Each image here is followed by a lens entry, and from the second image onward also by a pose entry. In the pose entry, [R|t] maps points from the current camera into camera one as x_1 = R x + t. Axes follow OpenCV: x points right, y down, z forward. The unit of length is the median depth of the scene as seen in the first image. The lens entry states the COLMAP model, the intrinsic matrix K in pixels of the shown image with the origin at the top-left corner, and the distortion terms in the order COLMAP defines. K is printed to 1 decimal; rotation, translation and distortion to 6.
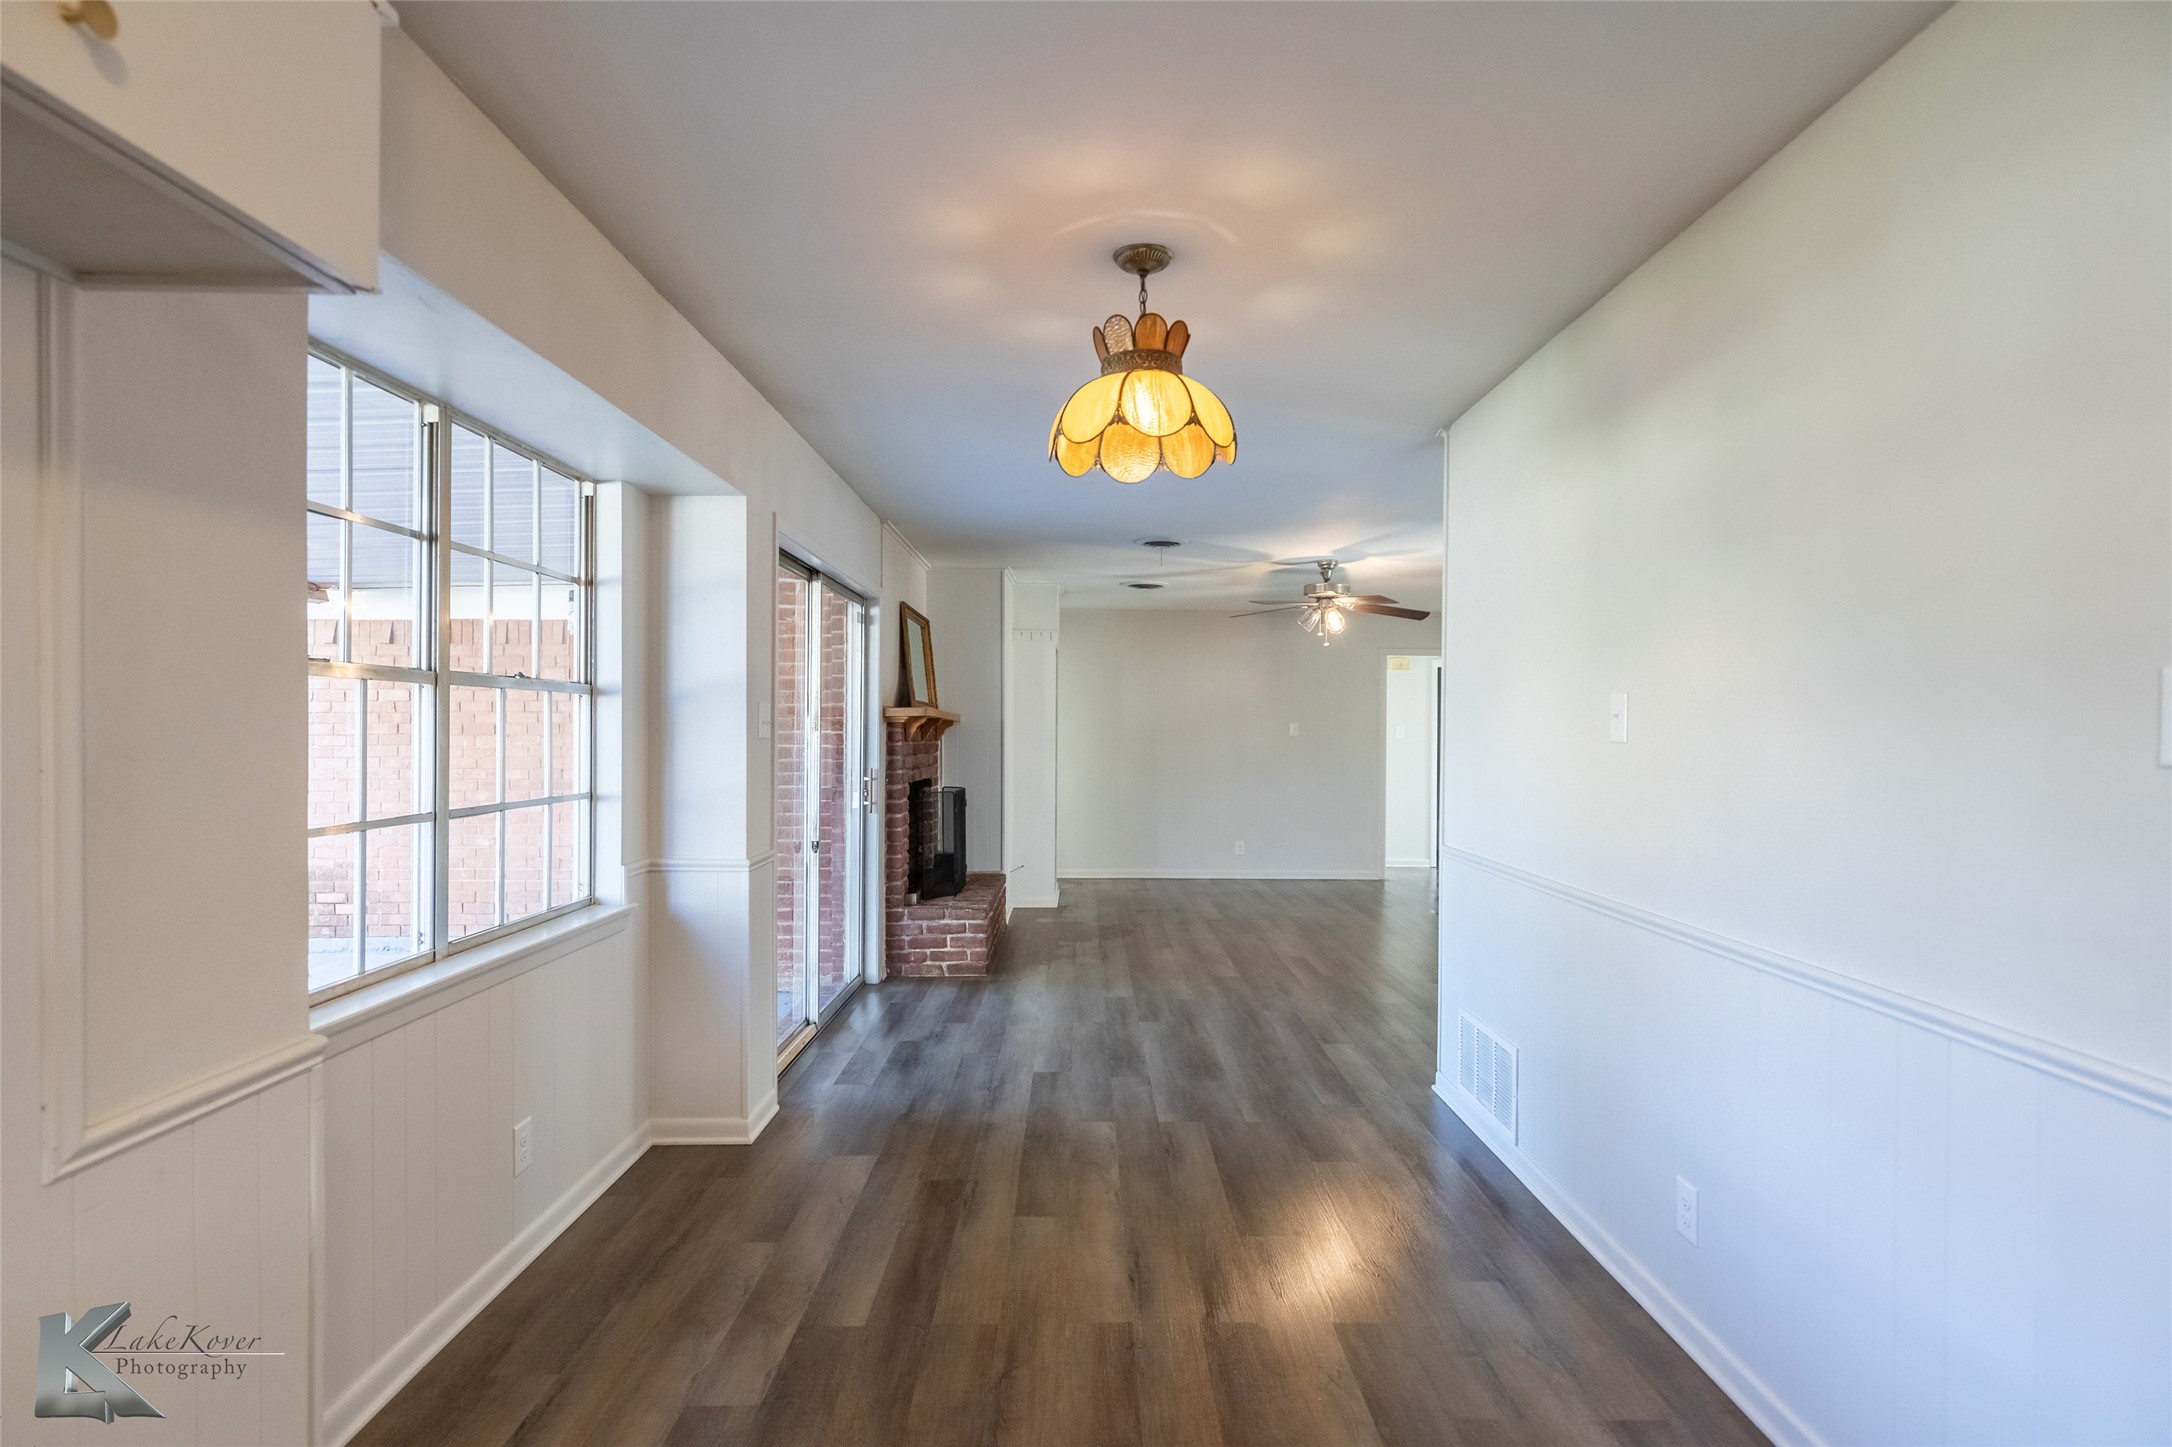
lens RADIAL K [[1070.3, 0, 1086.0], [0, 1070.3, 723.5], [0, 0, 1]] dist [0.003296, 0.000015]
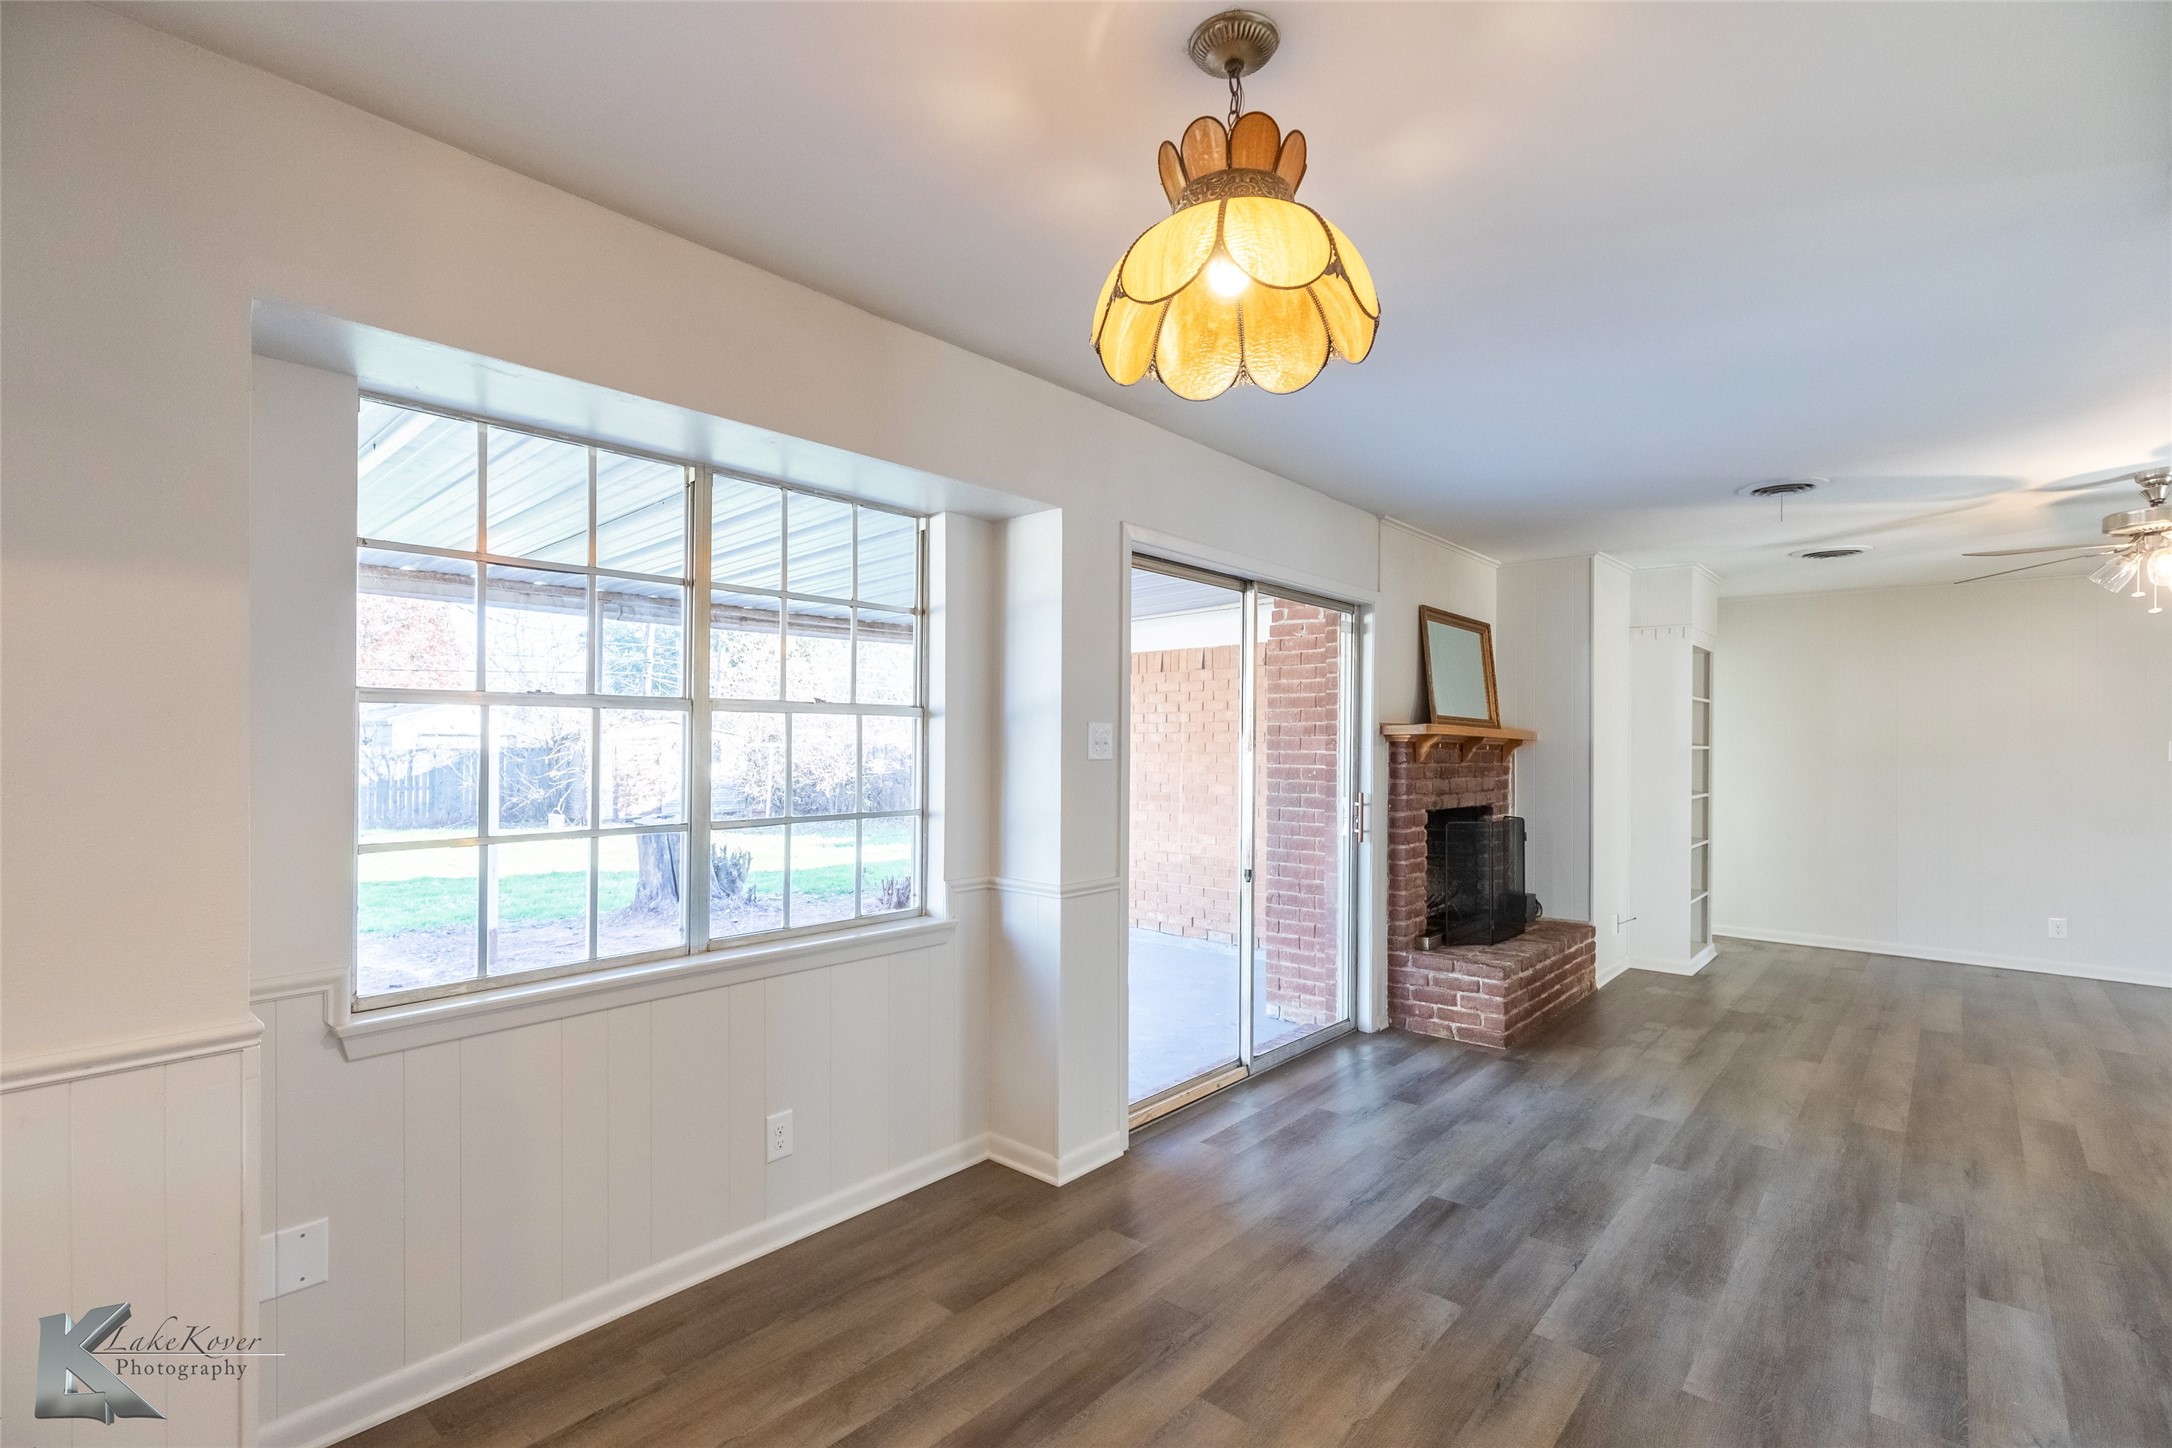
lens RADIAL K [[988.0, 0, 1080.0], [0, 988.0, 734.4], [0, 0, 1]] dist [0.009525, -0.001297]
pose [[0.744634, -0.006878, -0.667438, 0.179369], [0.001968, 0.999965, -0.008110, -0.001005], [0.667470, 0.004726, 0.744621, 0.220381]]
